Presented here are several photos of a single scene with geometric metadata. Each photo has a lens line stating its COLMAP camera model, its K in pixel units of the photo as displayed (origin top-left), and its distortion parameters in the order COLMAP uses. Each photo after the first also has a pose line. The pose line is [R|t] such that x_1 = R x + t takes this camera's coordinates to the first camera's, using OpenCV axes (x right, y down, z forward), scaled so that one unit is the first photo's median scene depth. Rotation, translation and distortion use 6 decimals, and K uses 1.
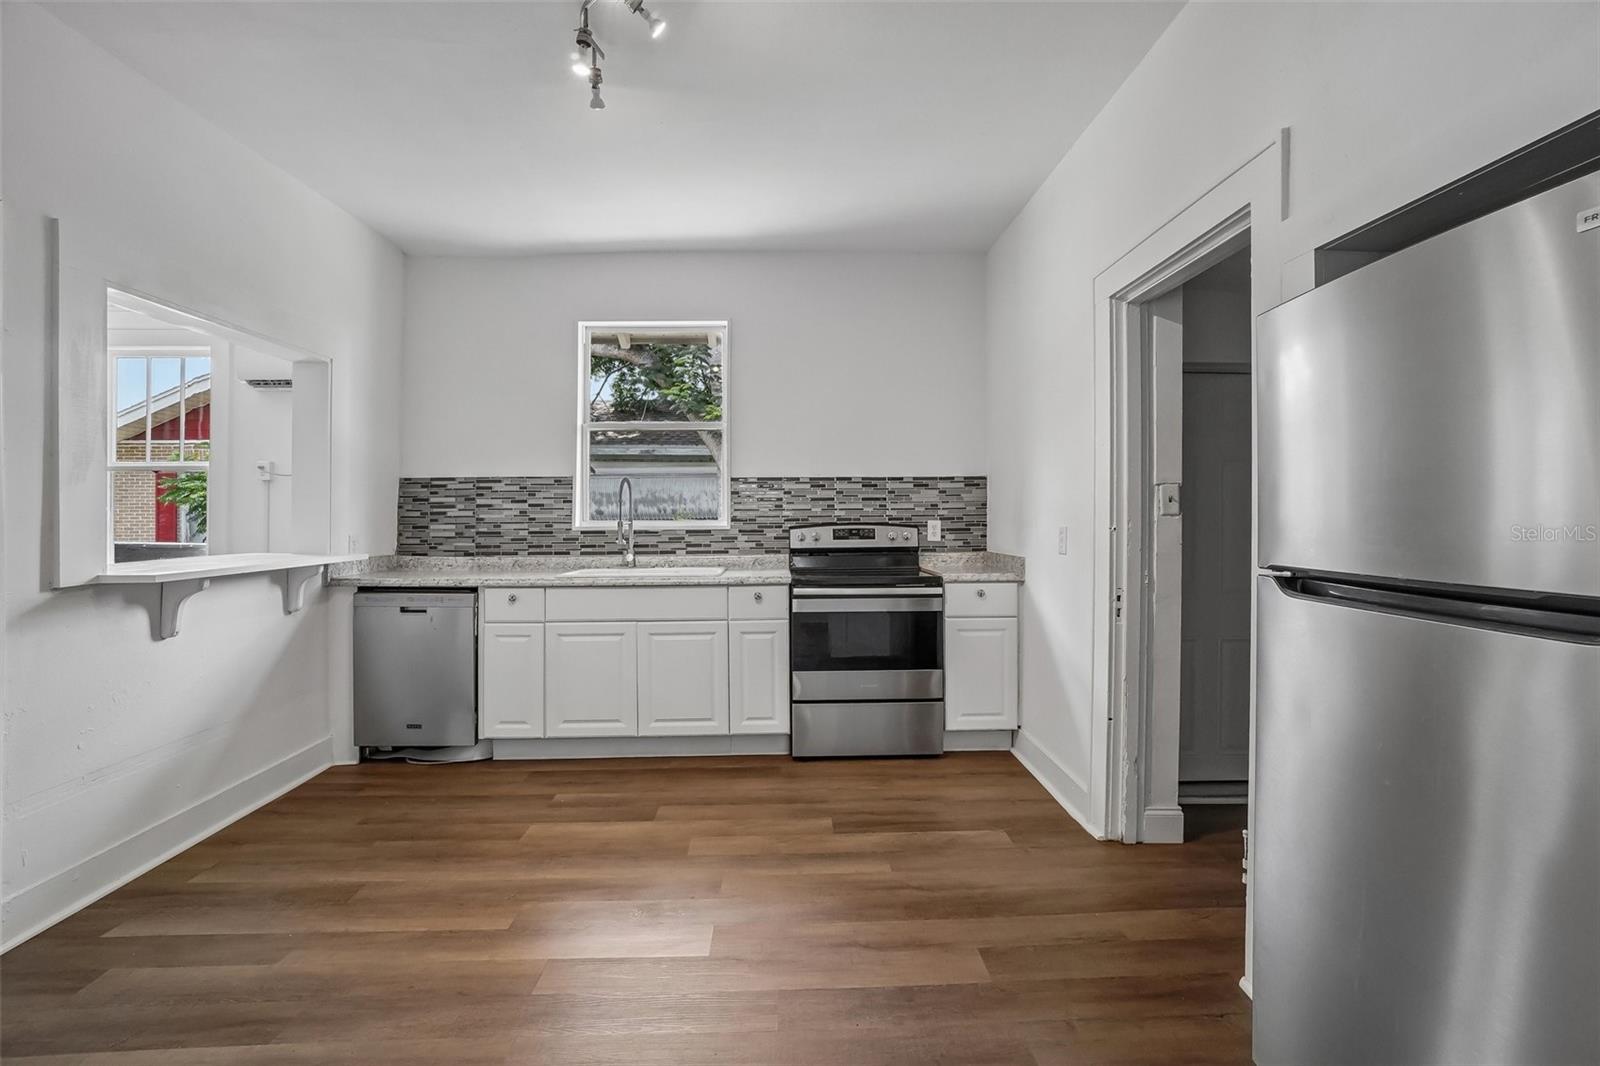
lens RADIAL K [[718.1, 0, 805.6], [0, 718.1, 513.2], [0, 0, 1]] dist [-0.047894, 0.019820]
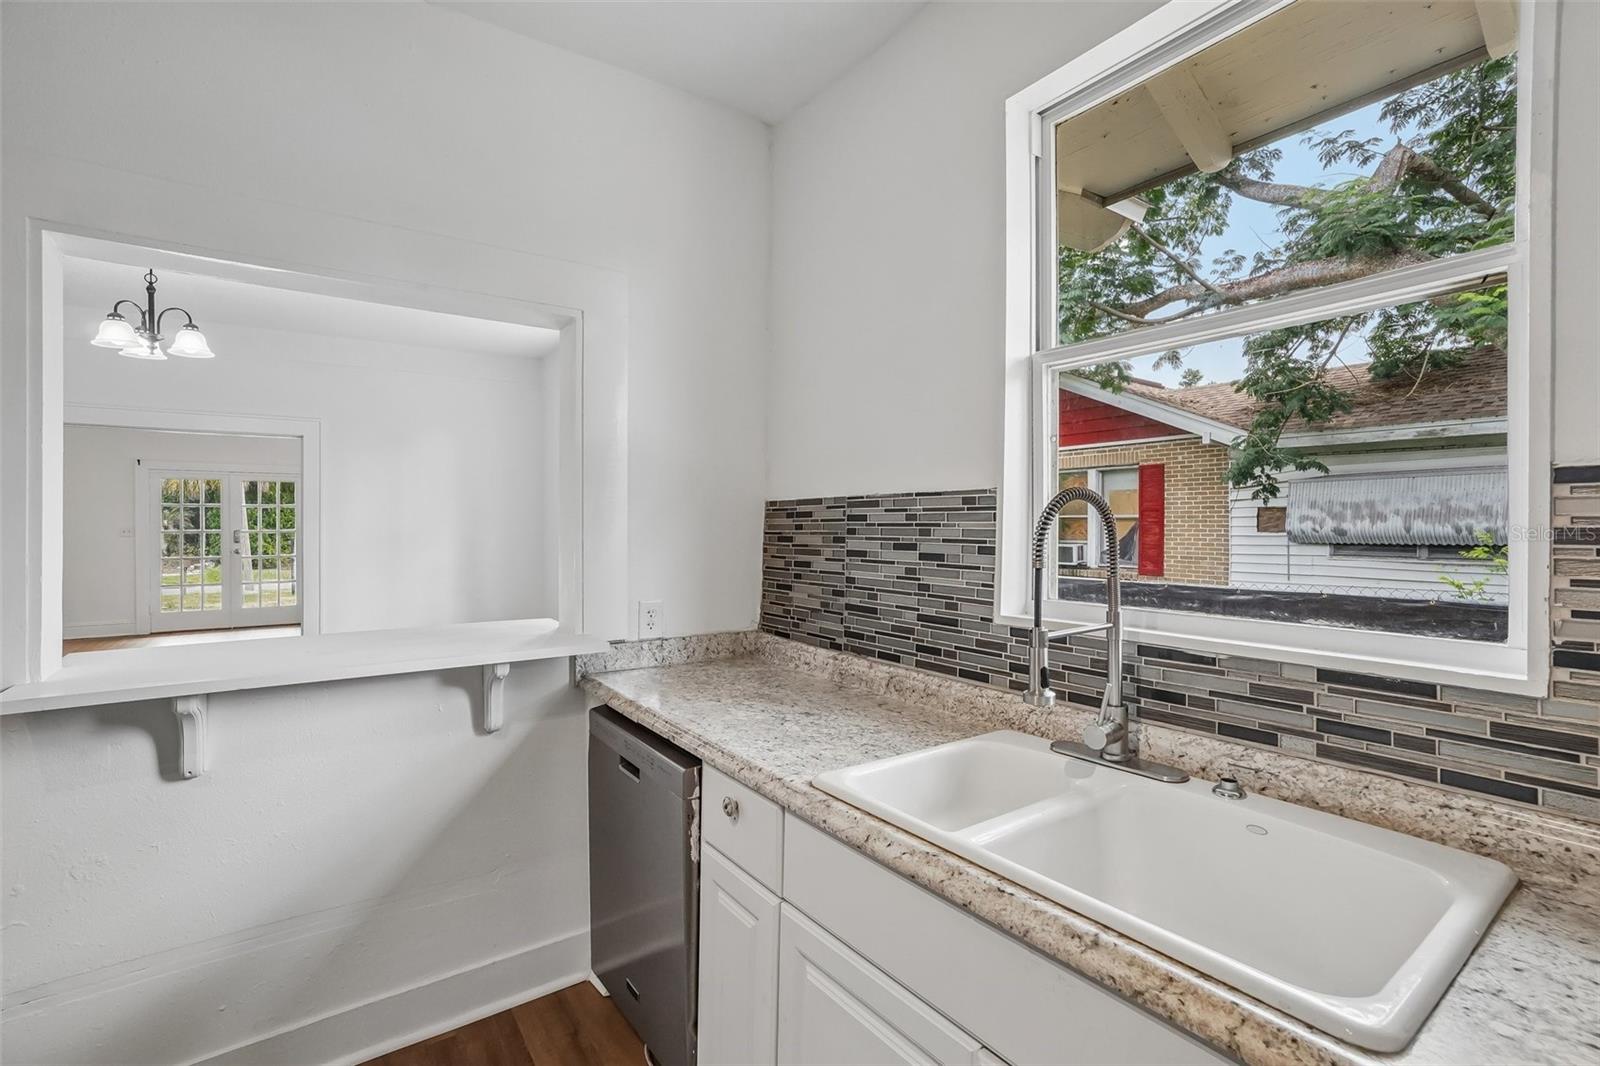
lens RADIAL K [[718.1, 0, 801.6], [0, 718.1, 524.4], [0, 0, 1]] dist [-0.047894, 0.019820]
pose [[0.547308, 0.002971, -0.836926, -0.052086], [0.000534, 0.999992, 0.003899, -0.033641], [0.836931, -0.002580, 0.547302, 0.707590]]
